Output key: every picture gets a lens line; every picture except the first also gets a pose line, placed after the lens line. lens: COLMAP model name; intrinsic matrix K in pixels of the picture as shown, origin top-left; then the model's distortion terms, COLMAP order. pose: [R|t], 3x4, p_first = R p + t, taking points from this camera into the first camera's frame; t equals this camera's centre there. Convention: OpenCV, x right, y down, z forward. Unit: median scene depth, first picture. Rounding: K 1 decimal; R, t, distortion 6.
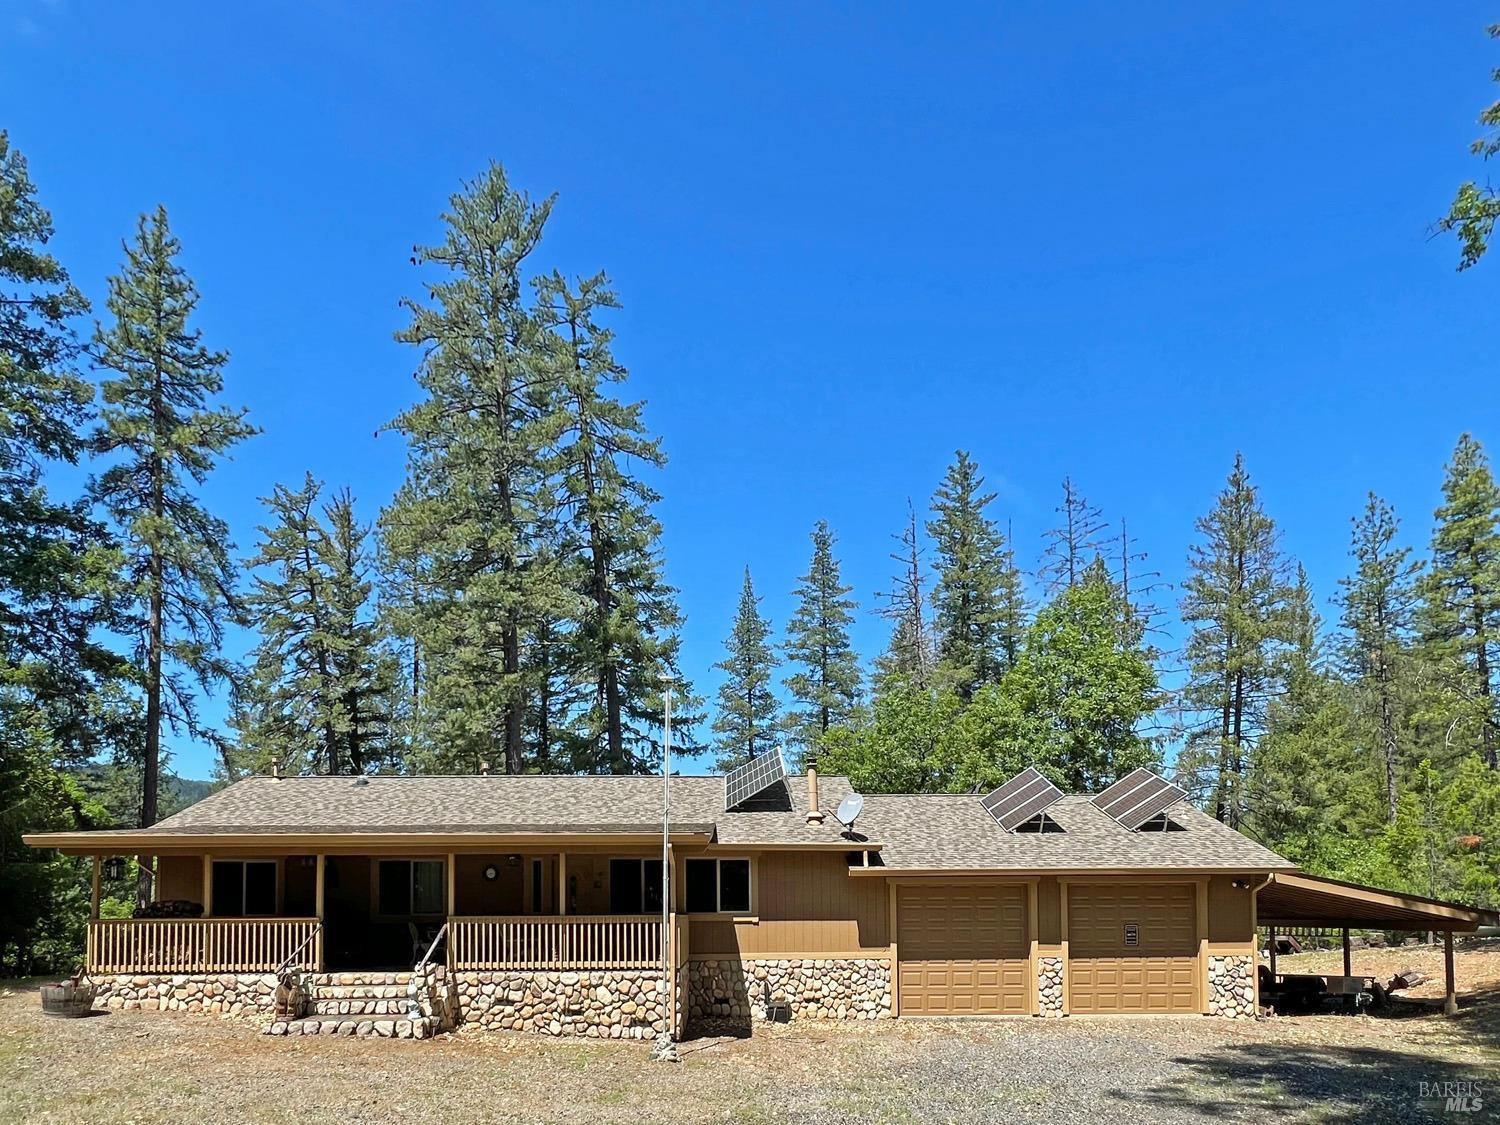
lens RADIAL K [[815.0, 0, 750.0], [0, 815.0, 562.5], [0, 0, 1]] dist [0.000363, 0.000471]
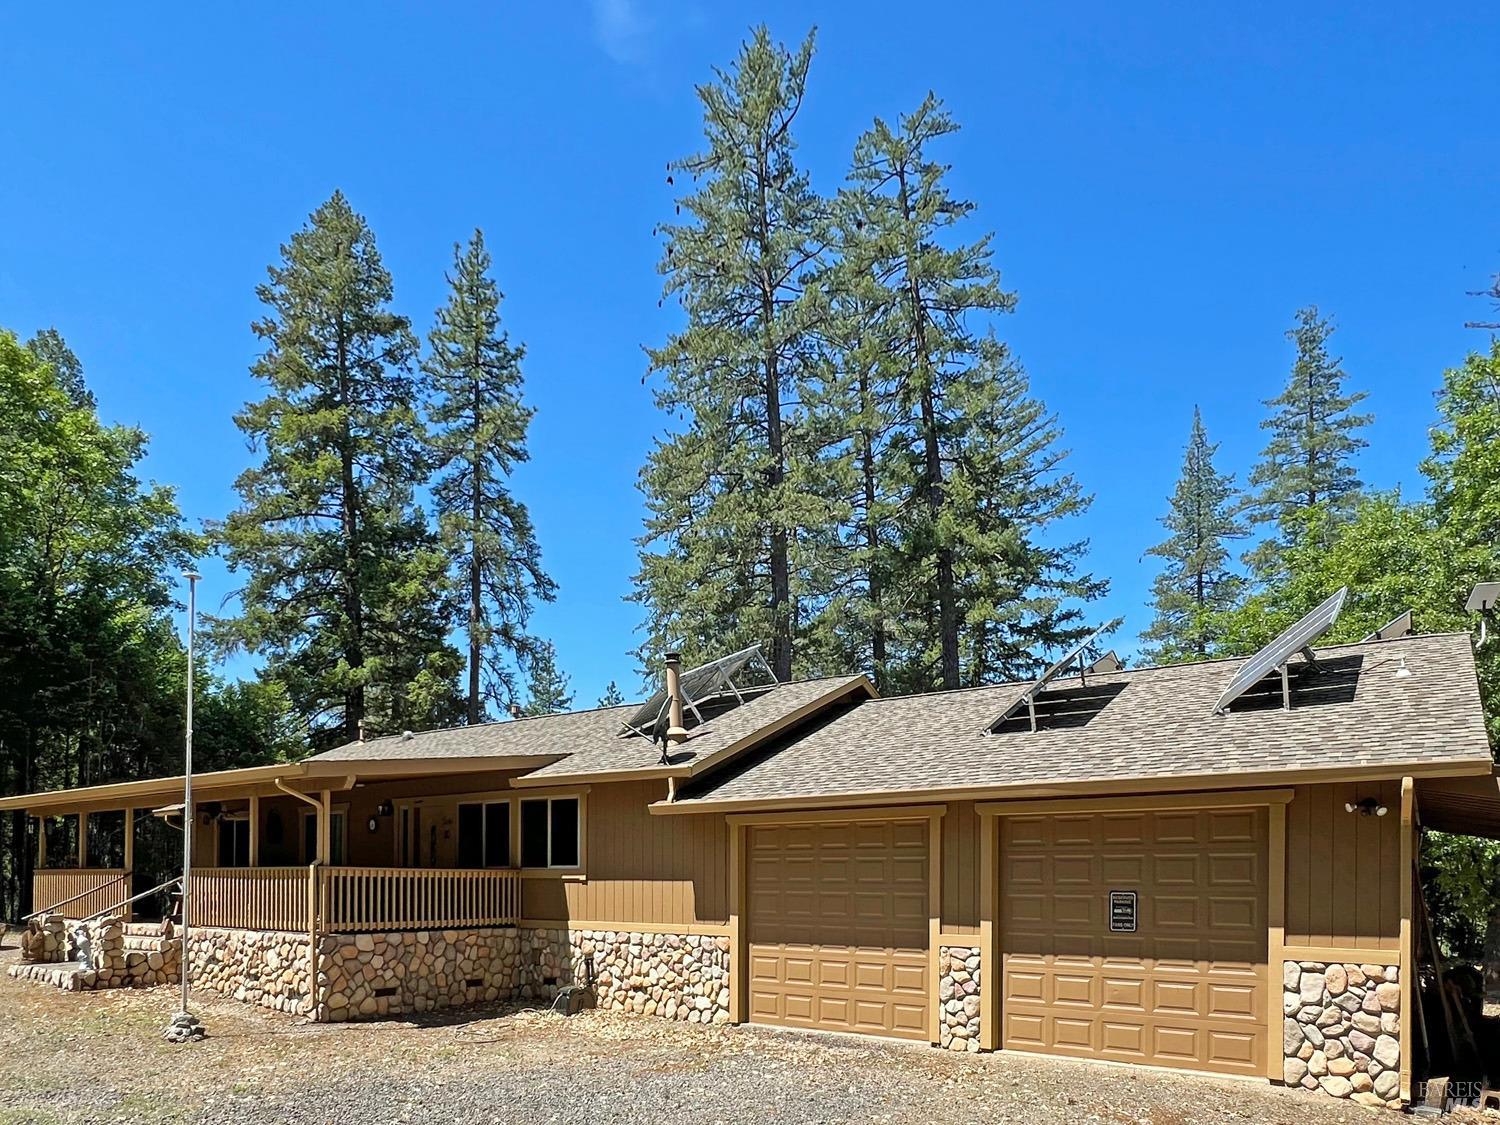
lens RADIAL K [[956.7, 0, 750.0], [0, 956.7, 562.5], [0, 0, 1]] dist [0.003202, -0.001063]
pose [[0.796365, -0.182932, -0.576488, 0.678038], [0.229292, 0.973326, 0.007889, 0.192966], [0.559668, -0.138467, 0.817067, 0.425017]]
